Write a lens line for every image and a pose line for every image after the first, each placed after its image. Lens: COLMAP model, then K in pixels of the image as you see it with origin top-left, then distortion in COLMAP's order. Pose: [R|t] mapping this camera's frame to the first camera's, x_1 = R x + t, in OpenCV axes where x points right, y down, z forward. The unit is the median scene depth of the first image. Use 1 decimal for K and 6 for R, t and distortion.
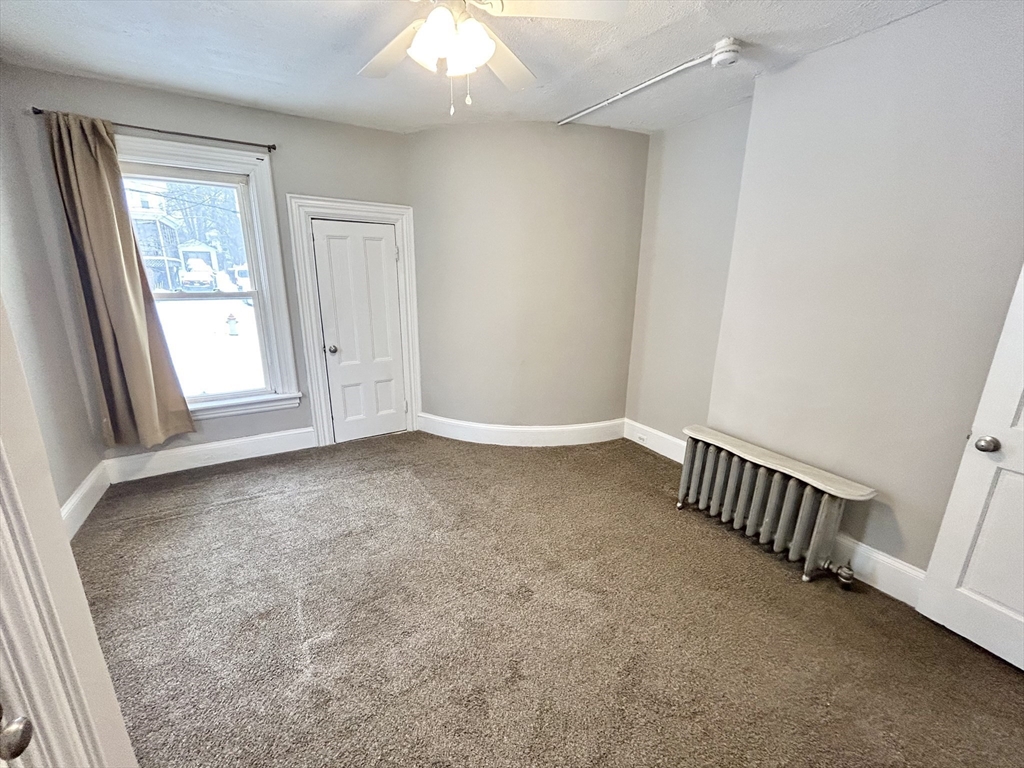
lens RADIAL K [[415.9, 0, 508.7], [0, 415.9, 385.9], [0, 0, 1]] dist [-0.003607, 0.001191]
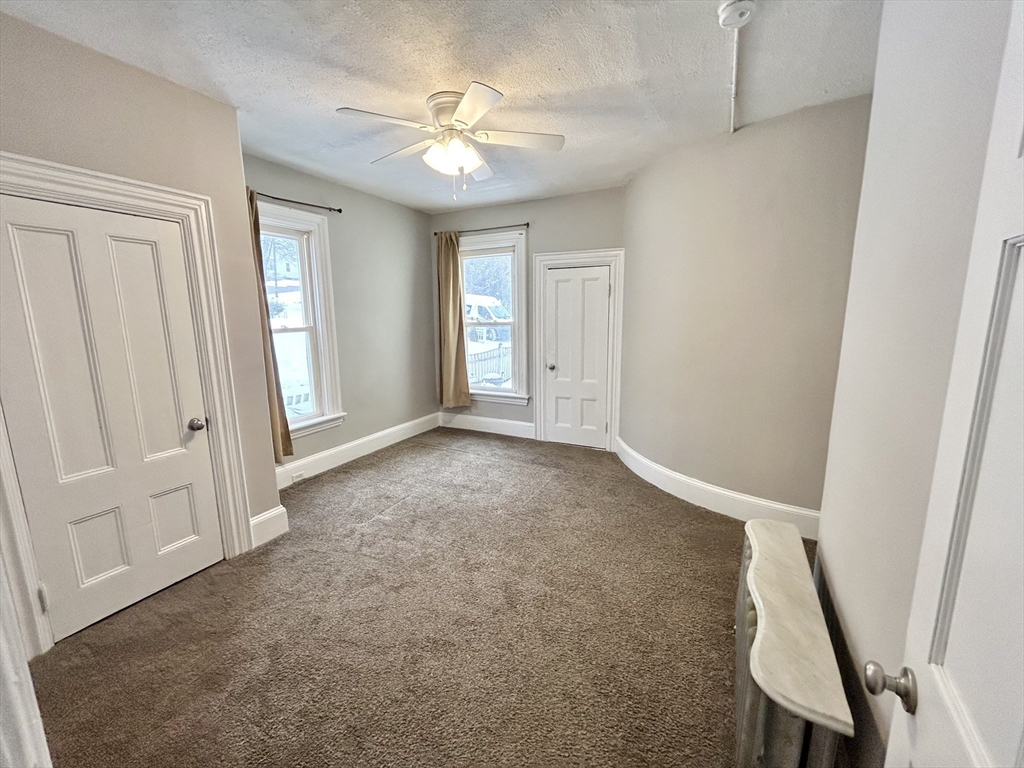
lens RADIAL K [[415.9, 0, 508.3], [0, 415.9, 384.3], [0, 0, 1]] dist [-0.003607, 0.001191]
pose [[0.527941, 0.129945, -0.839281, 0.661285], [-0.207105, 0.978090, 0.021159, -0.038500], [0.823642, 0.162649, 0.543286, 0.226084]]
